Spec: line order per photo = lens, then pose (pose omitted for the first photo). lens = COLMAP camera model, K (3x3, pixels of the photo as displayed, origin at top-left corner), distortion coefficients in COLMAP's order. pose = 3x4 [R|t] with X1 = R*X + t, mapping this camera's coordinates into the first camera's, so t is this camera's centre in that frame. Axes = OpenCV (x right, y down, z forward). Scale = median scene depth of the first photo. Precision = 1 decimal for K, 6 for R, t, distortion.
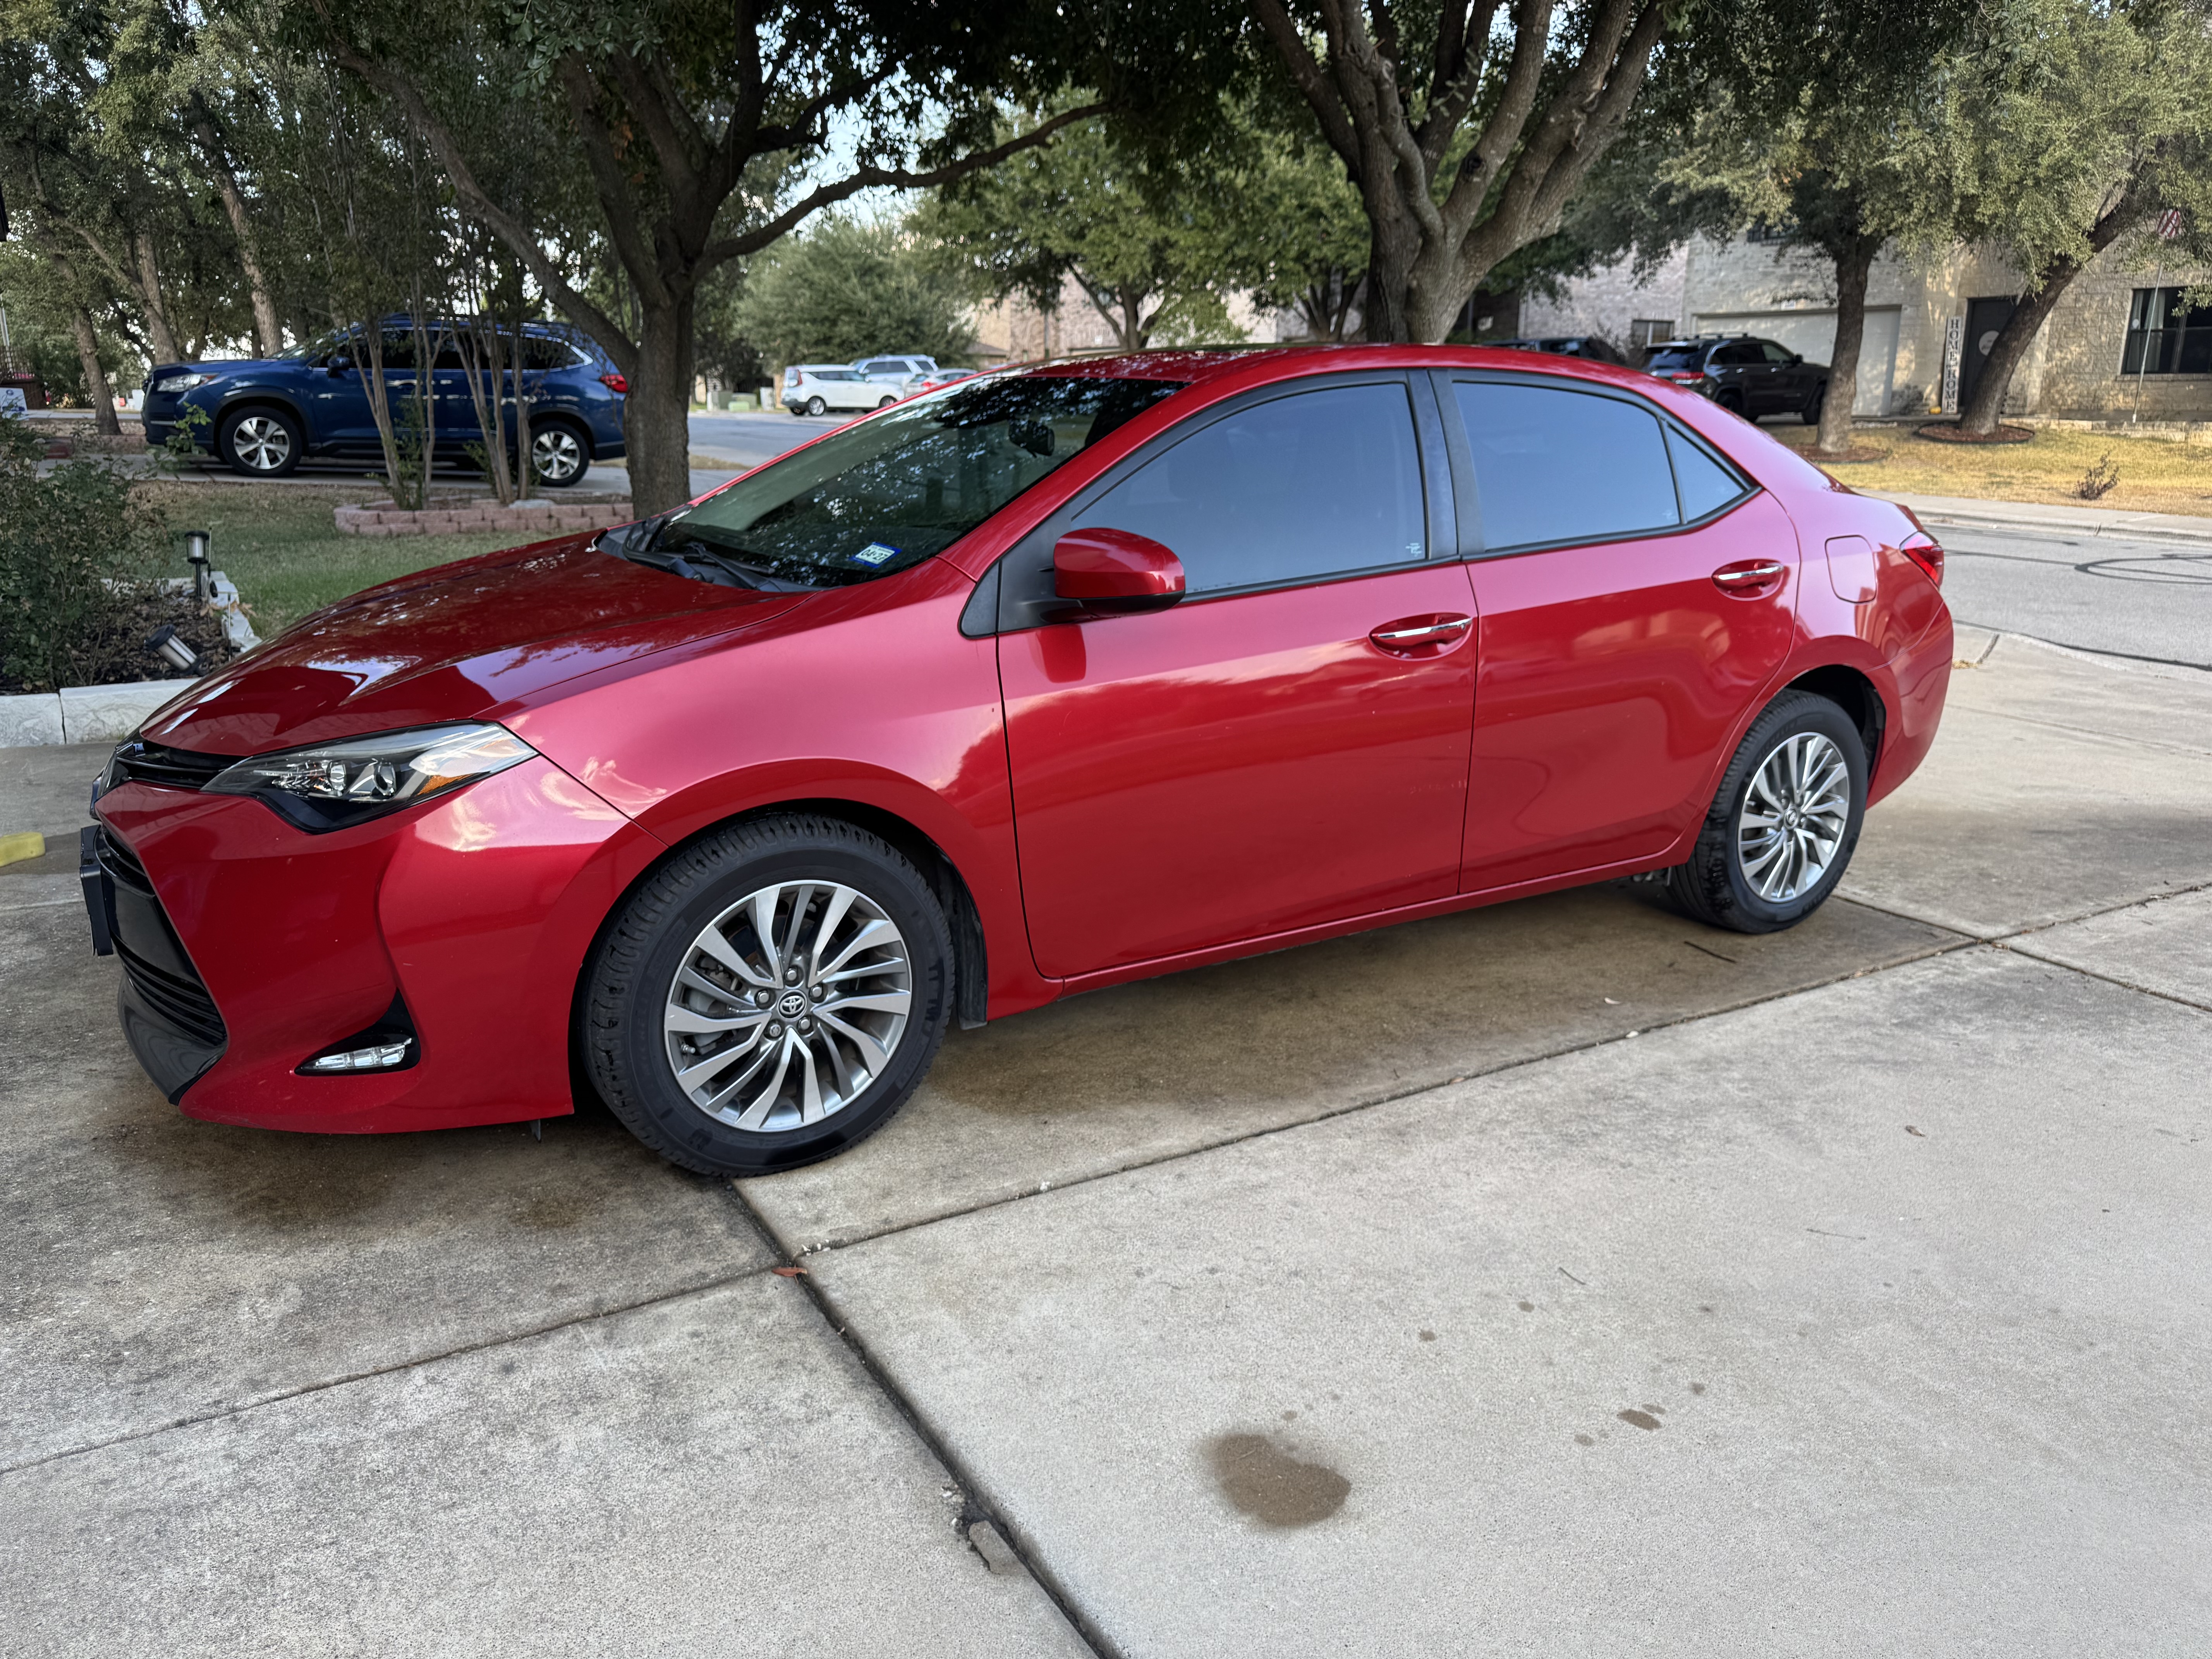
lens RADIAL K [[1573.5, 0, 1094.2], [0, 1573.5, 839.1], [0, 0, 1]] dist [0.004369, -0.004911]
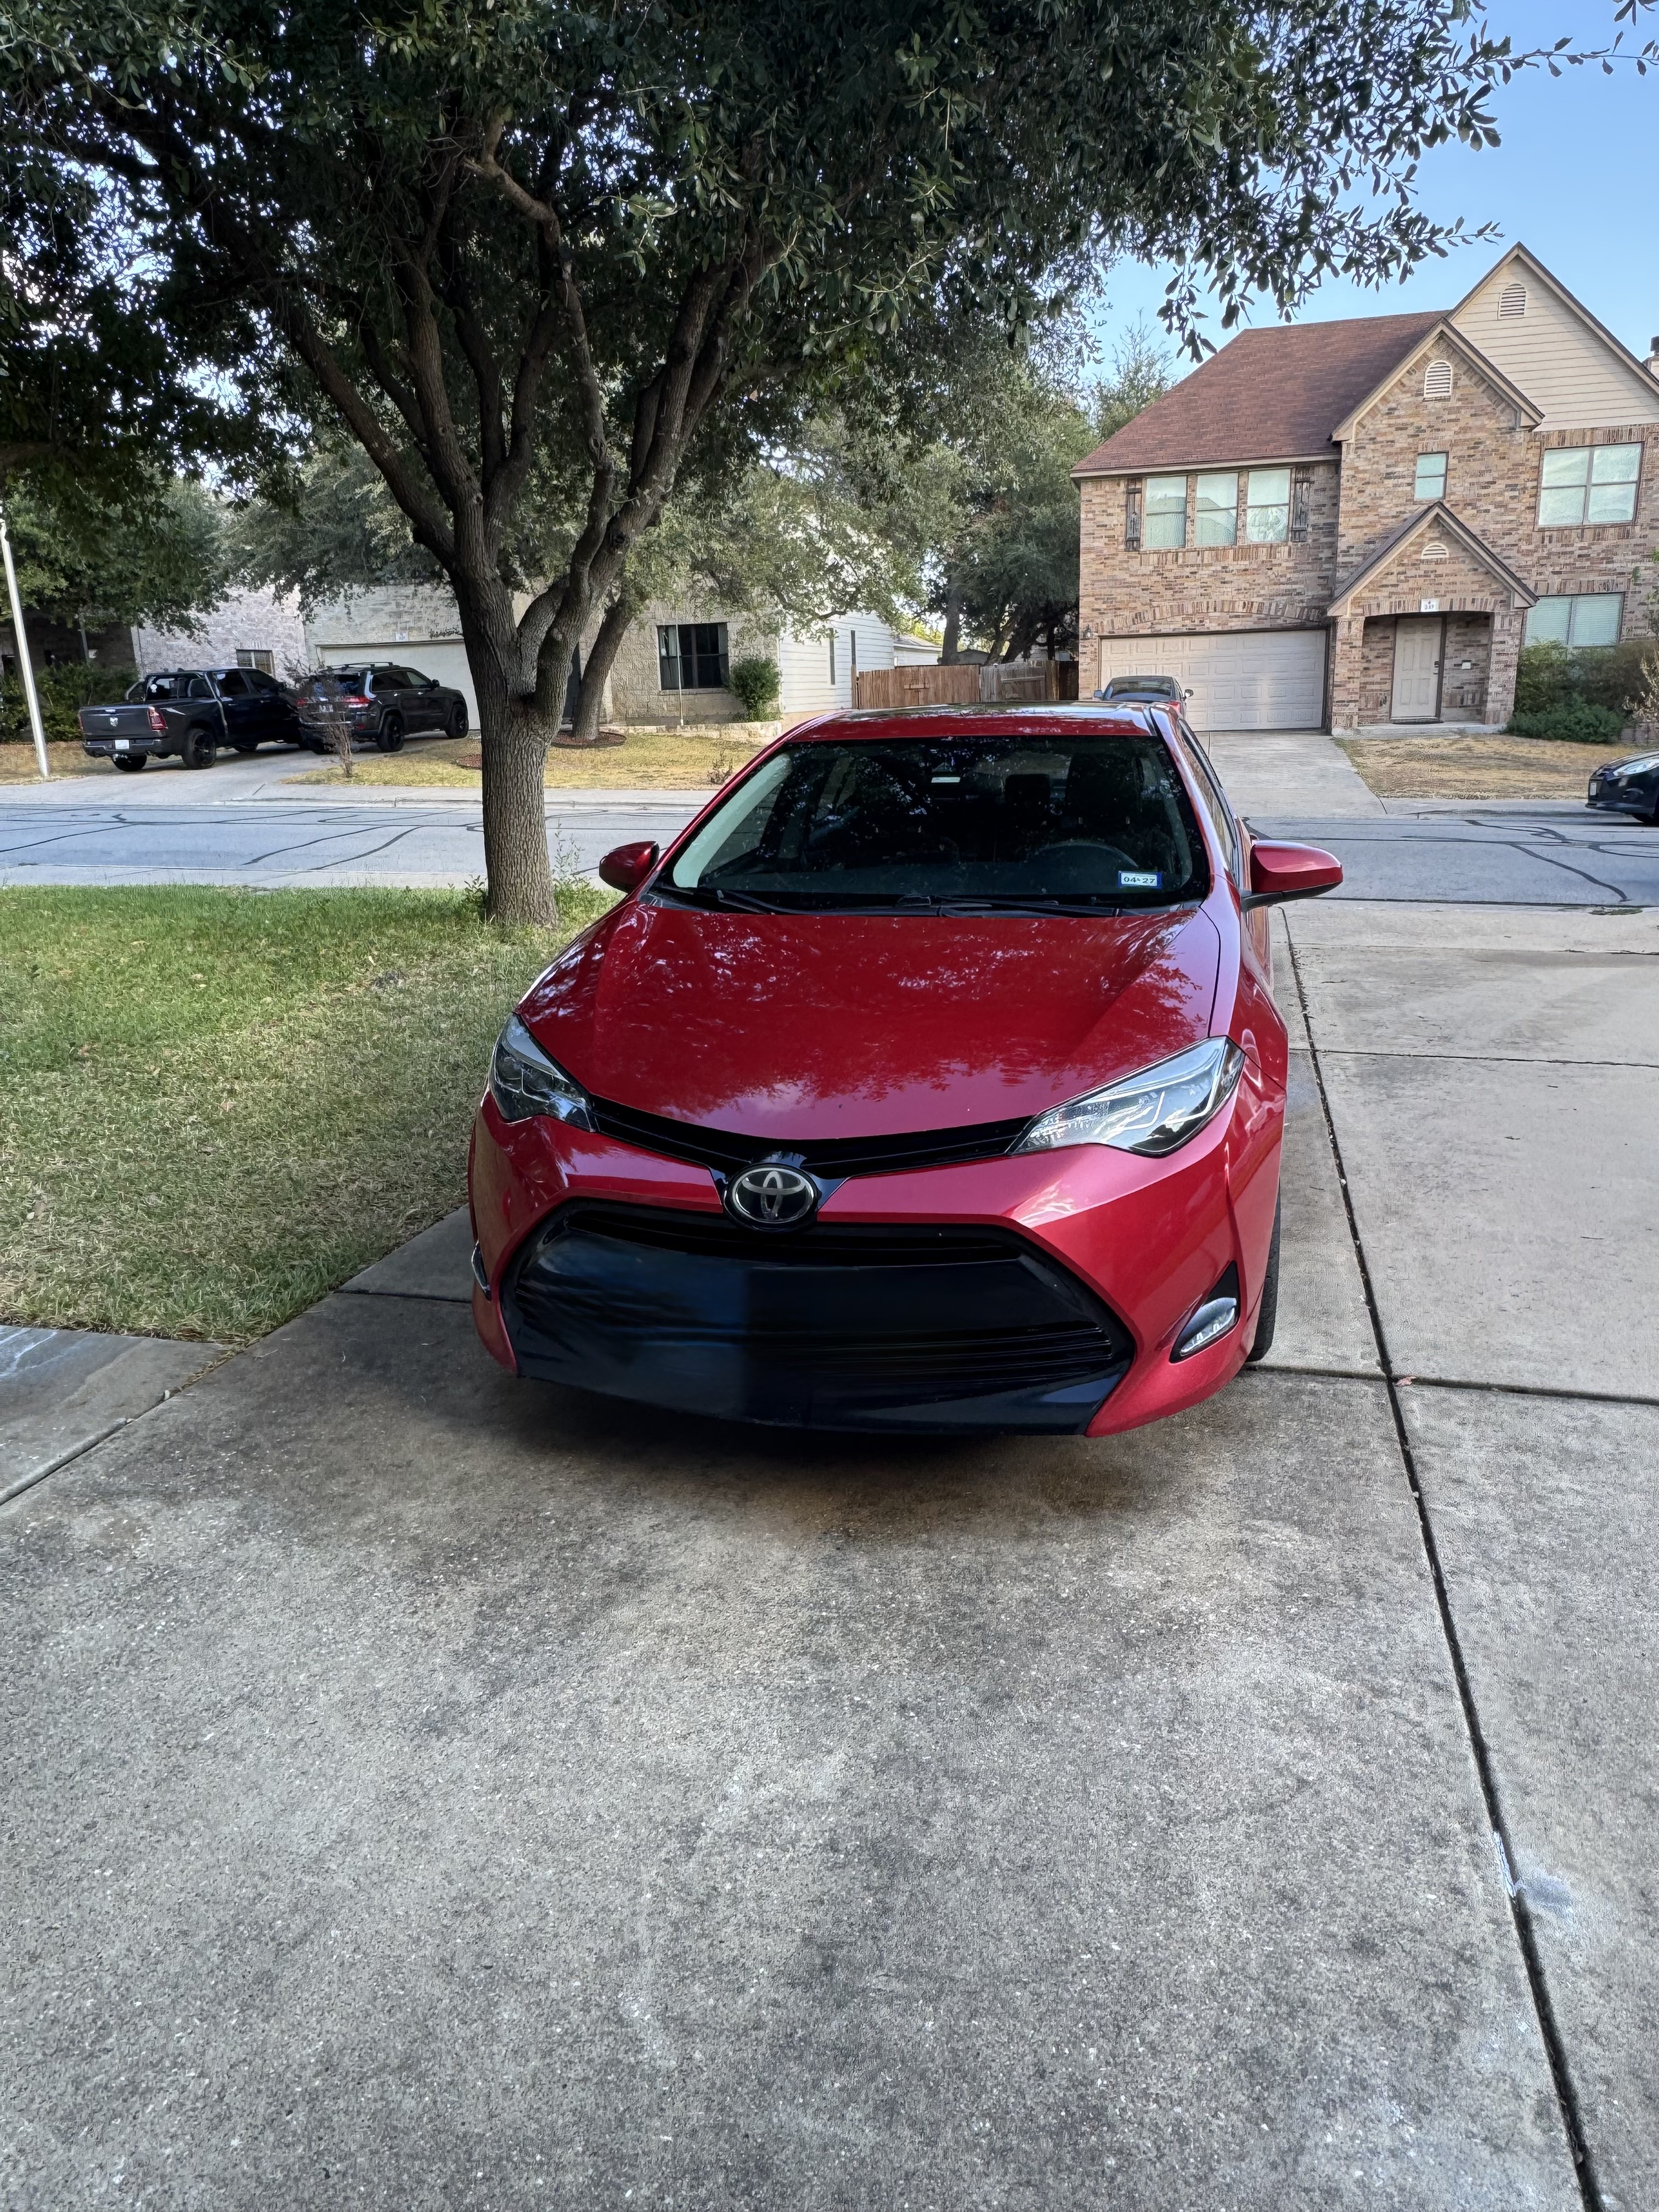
lens RADIAL K [[1449.9, 0, 831.2], [0, 1449.9, 1092.9], [0, 0, 1]] dist [-0.007893, 0.007119]
pose [[0.727104, -0.207665, 0.654366, -0.115382], [0.219769, 0.973403, 0.064714, -0.014612], [-0.650400, 0.096756, 0.753404, 0.028432]]
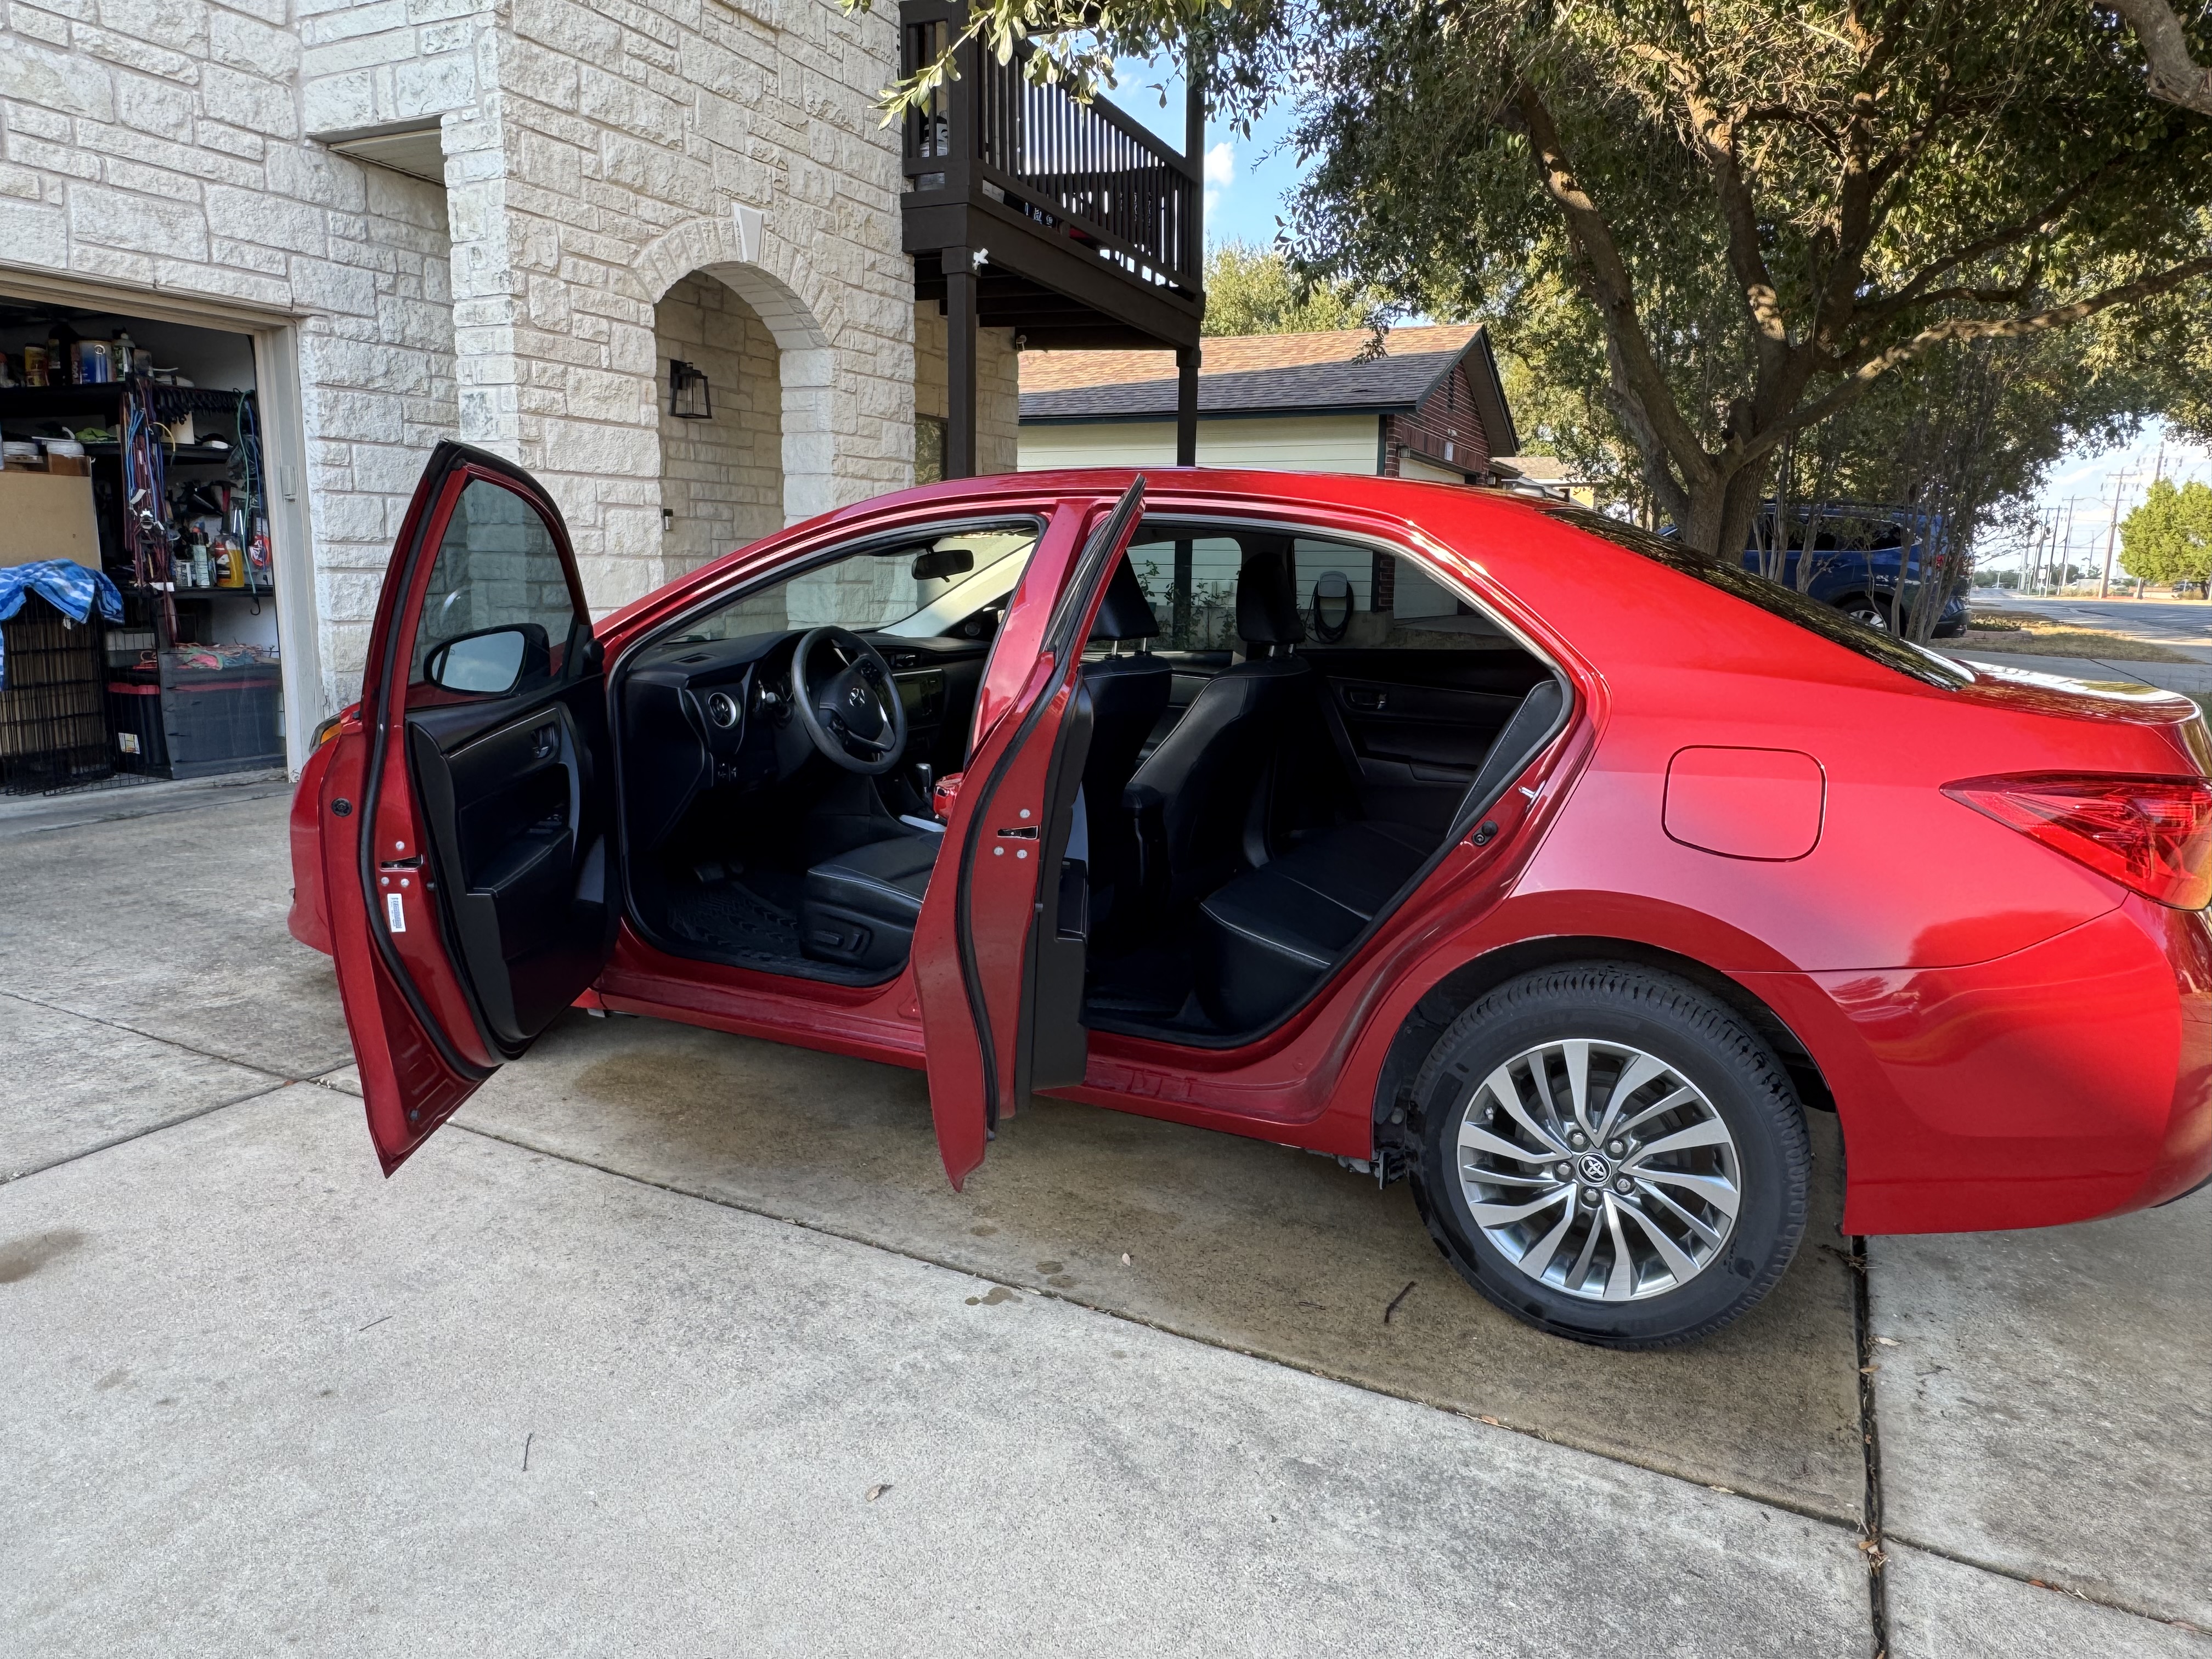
lens RADIAL K [[1449.9, 0, 1094.8], [0, 1449.9, 831.6], [0, 0, 1]] dist [-0.007893, 0.007119]
pose [[0.527158, 0.160470, -0.834478, 0.114470], [-0.242035, 0.969686, 0.033572, -0.016745], [0.814570, 0.184276, 0.550017, 0.069704]]
